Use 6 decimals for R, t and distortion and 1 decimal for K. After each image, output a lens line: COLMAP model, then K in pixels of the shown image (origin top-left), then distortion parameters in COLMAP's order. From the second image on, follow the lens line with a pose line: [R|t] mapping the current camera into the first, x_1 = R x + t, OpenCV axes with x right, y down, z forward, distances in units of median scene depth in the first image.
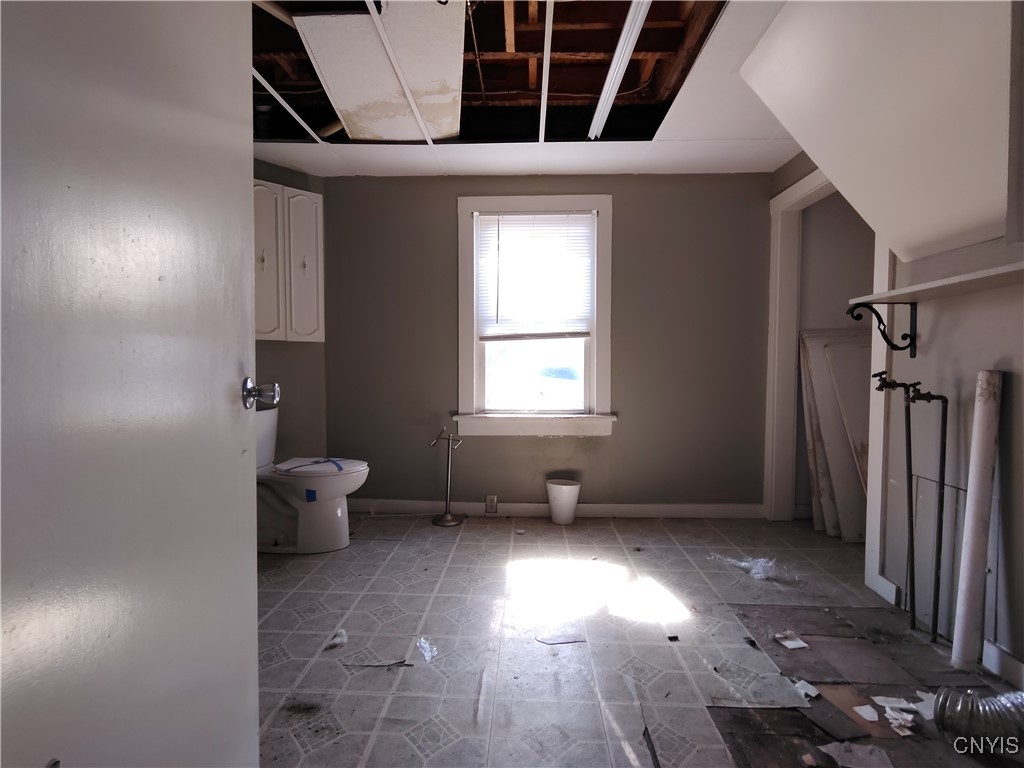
lens RADIAL K [[478.4, 0, 511.8], [0, 478.4, 385.1], [0, 0, 1]] dist [-0.015174, 0.011865]
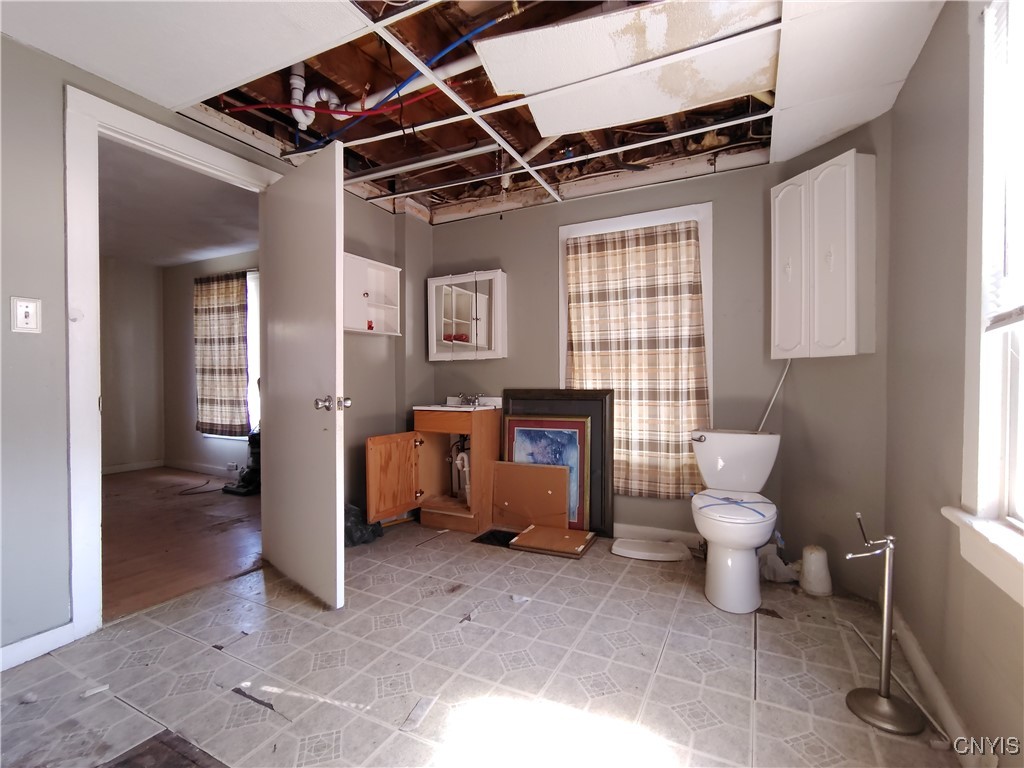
lens RADIAL K [[478.4, 0, 511.8], [0, 478.4, 385.1], [0, 0, 1]] dist [-0.015174, 0.011865]
pose [[-0.426558, 0.008516, -0.904420, 0.759943], [-0.033559, 0.999118, 0.025235, -0.076123], [0.903837, 0.041116, -0.425896, 1.408170]]
